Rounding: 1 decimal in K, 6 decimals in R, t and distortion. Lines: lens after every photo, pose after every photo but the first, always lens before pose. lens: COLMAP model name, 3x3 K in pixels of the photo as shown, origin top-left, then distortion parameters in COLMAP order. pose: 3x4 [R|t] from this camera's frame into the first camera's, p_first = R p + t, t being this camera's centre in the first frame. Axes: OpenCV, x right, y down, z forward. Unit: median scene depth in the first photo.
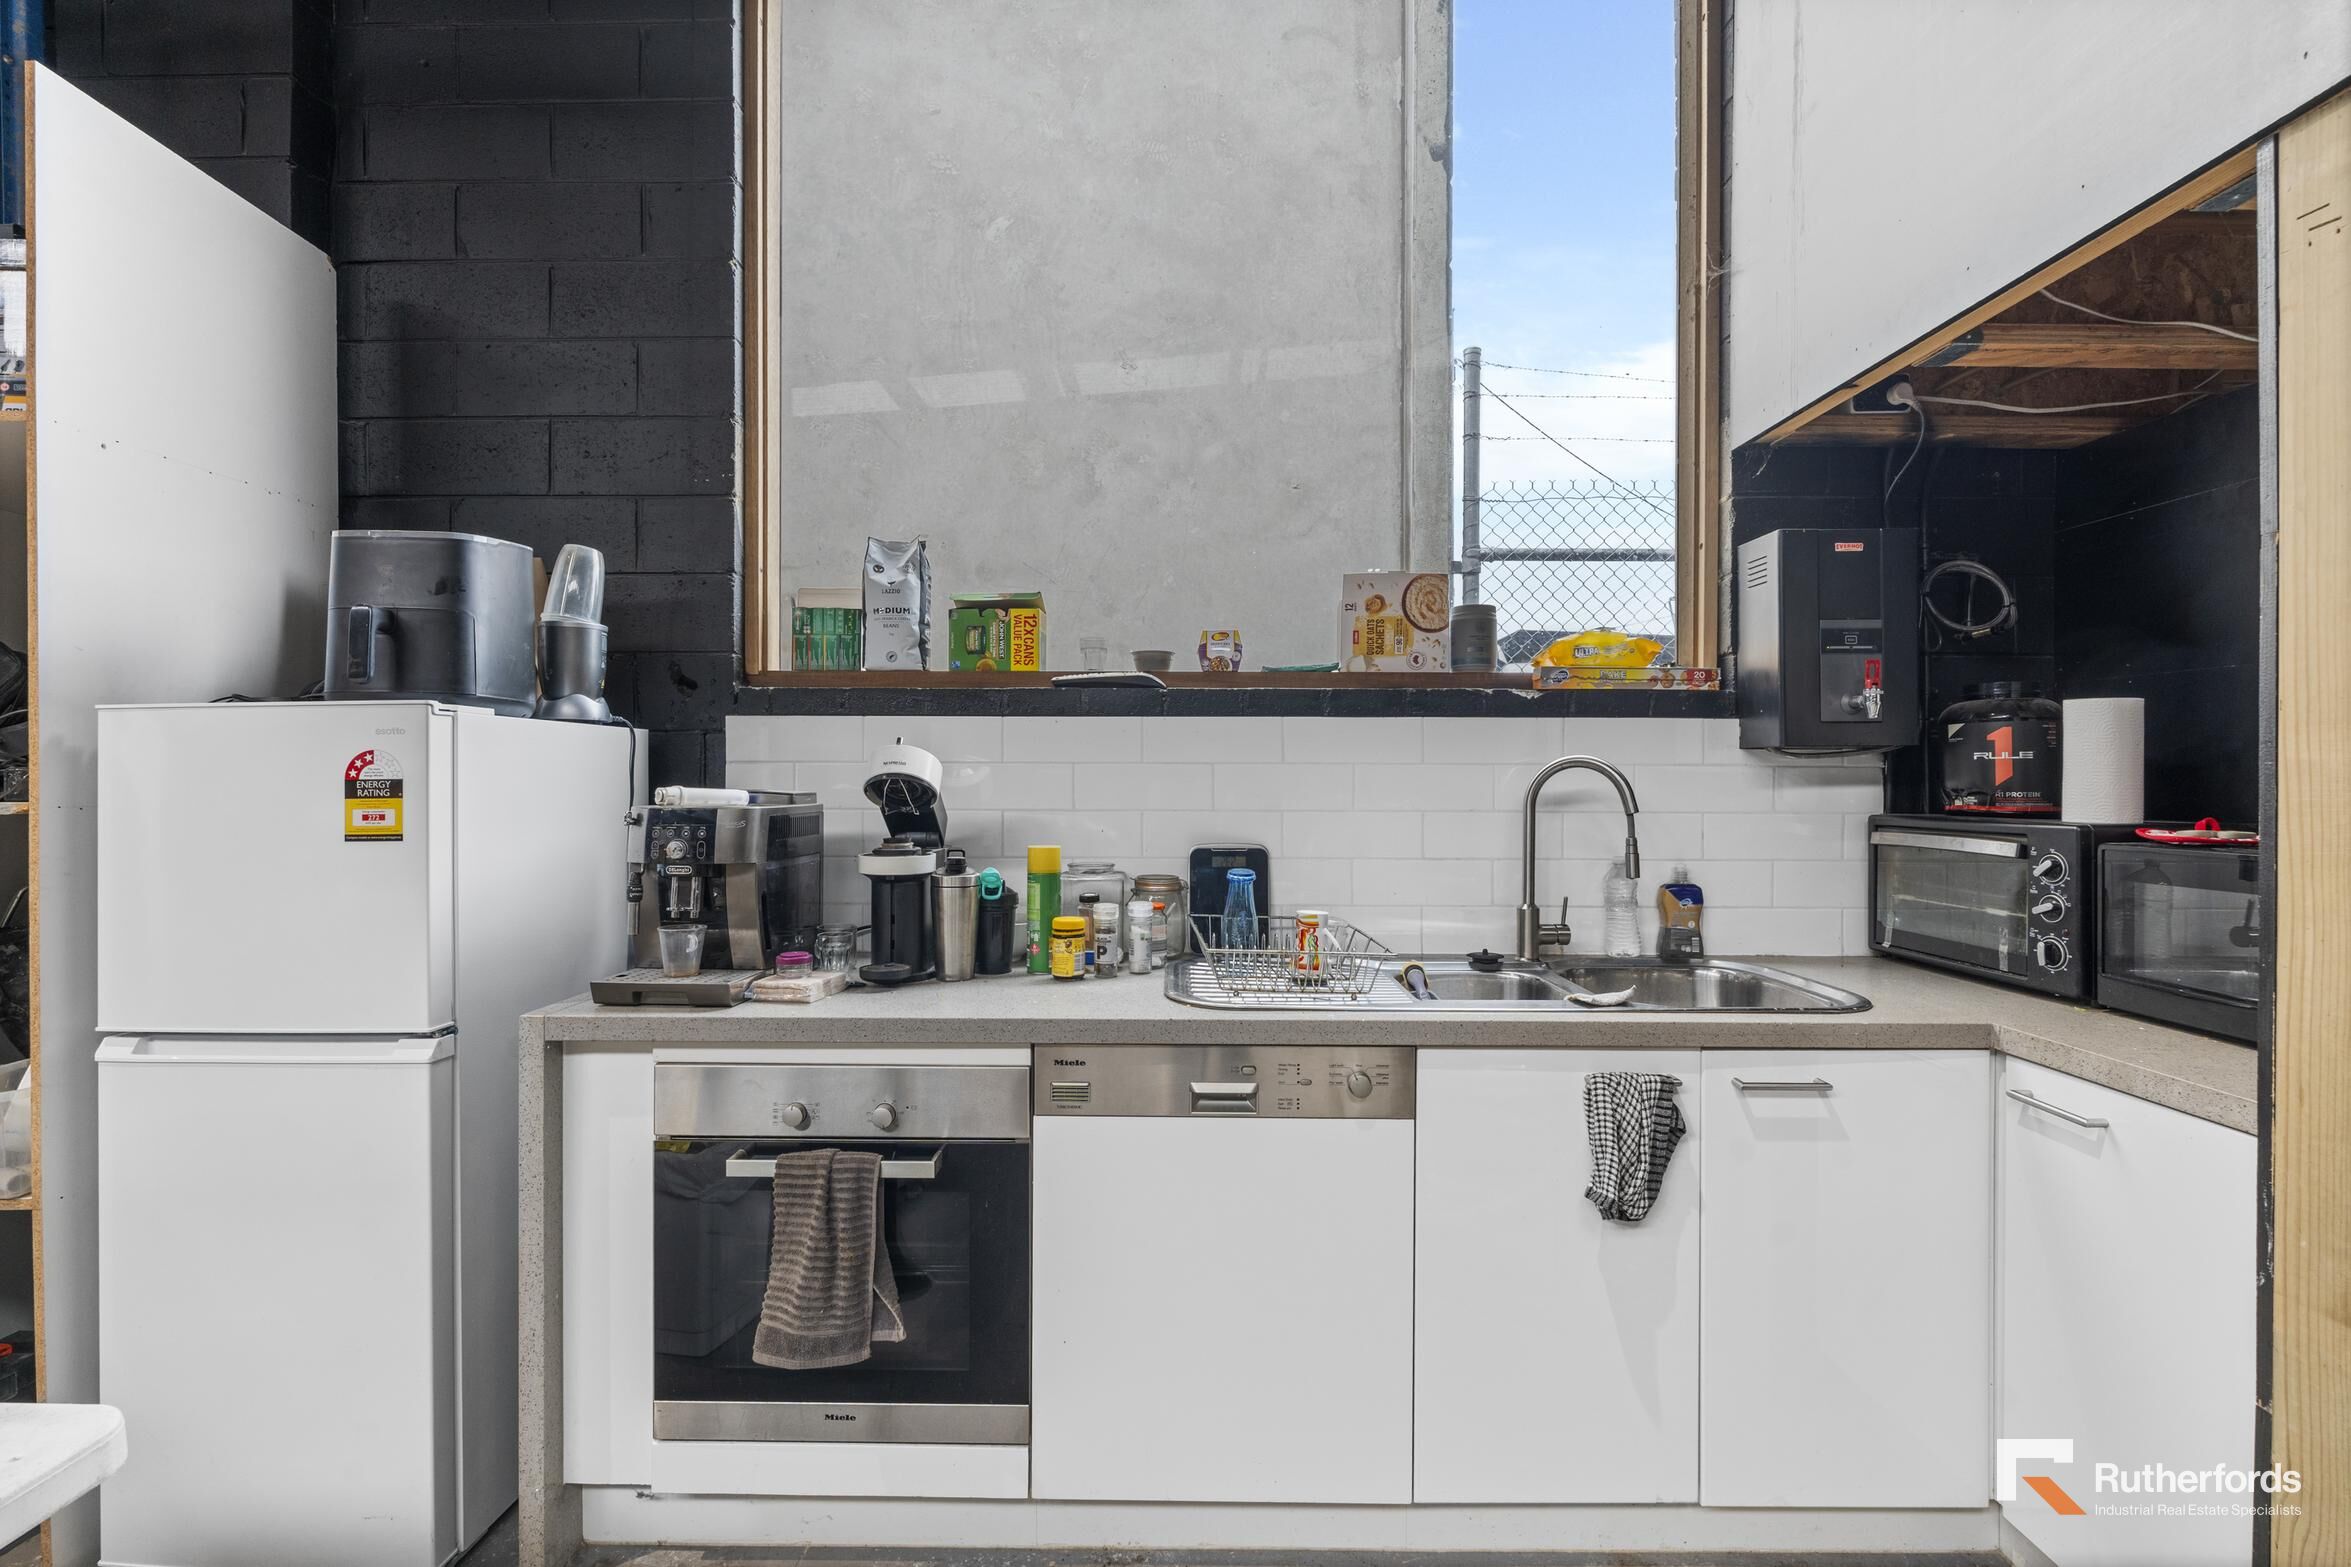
lens RADIAL K [[1047.0, 0, 1173.4], [0, 1047.0, 782.2], [0, 0, 1]] dist [0.000180, -0.000320]
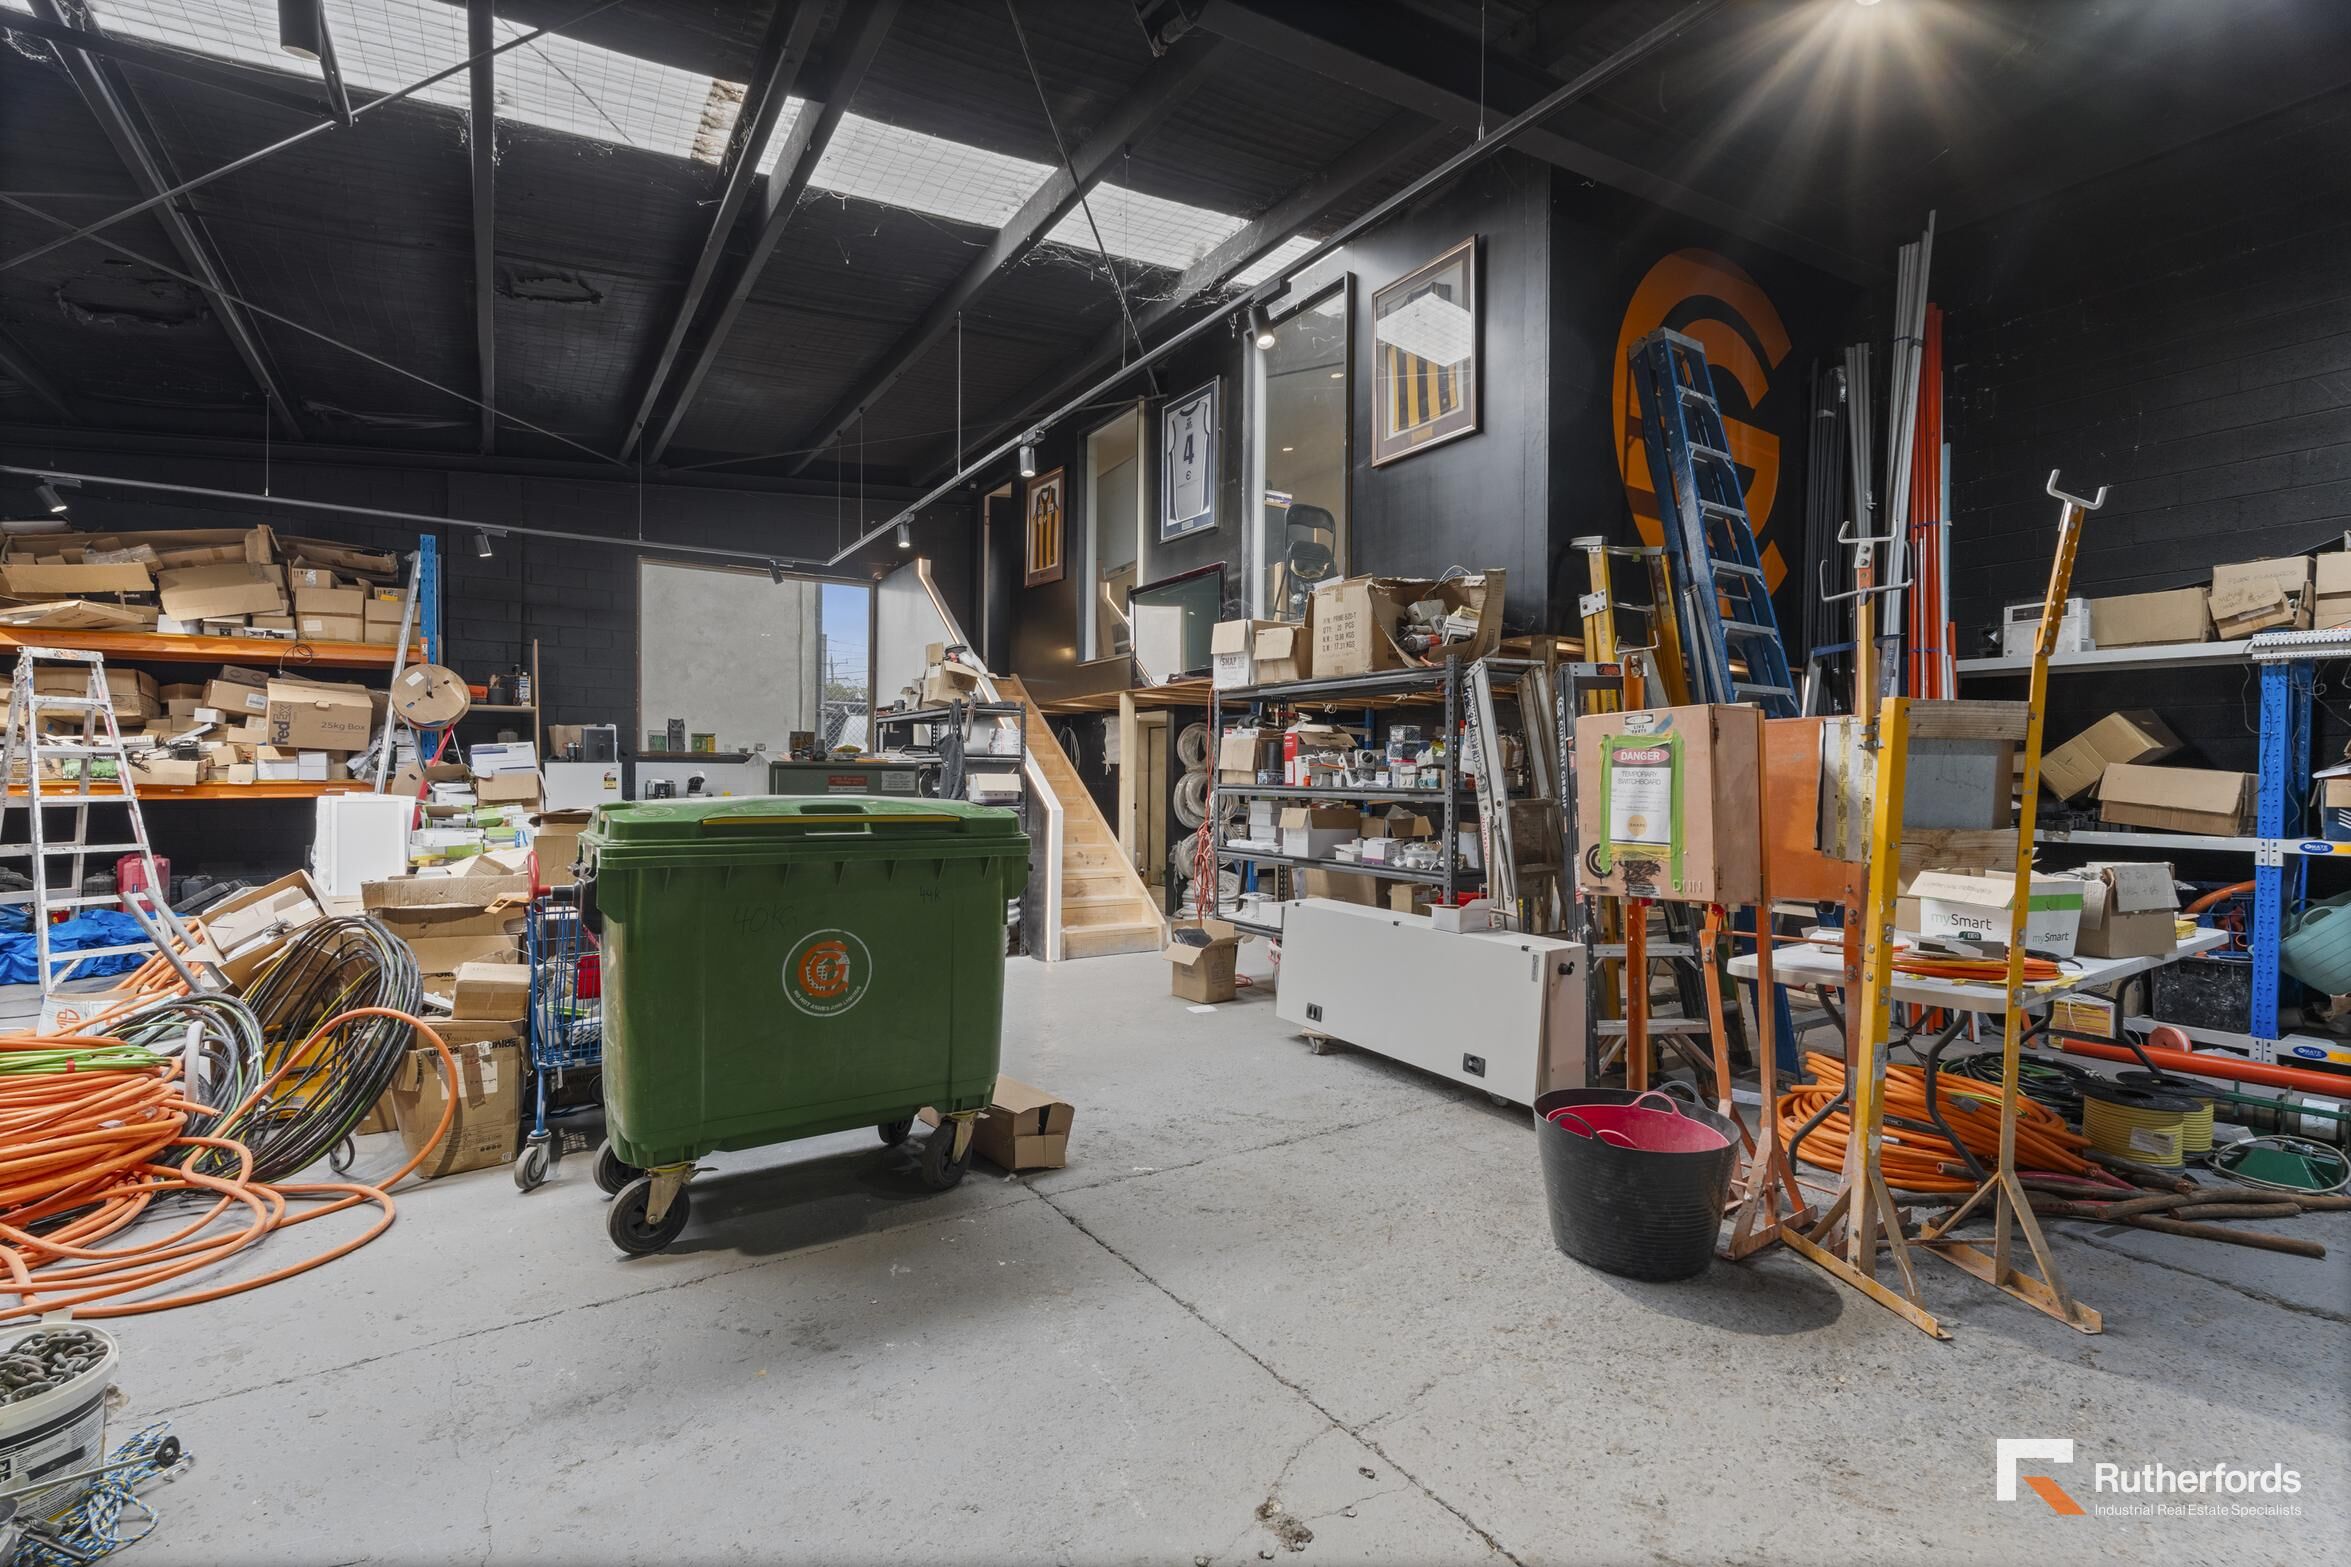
lens RADIAL K [[1047.0, 0, 1174.2], [0, 1047.0, 789.3], [0, 0, 1]] dist [0.000180, -0.000320]
pose [[0.838357, 0.002678, 0.545115, -0.516324], [-0.004864, 0.999985, 0.002569, 0.014958], [-0.545100, -0.004805, 0.838357, -2.096960]]
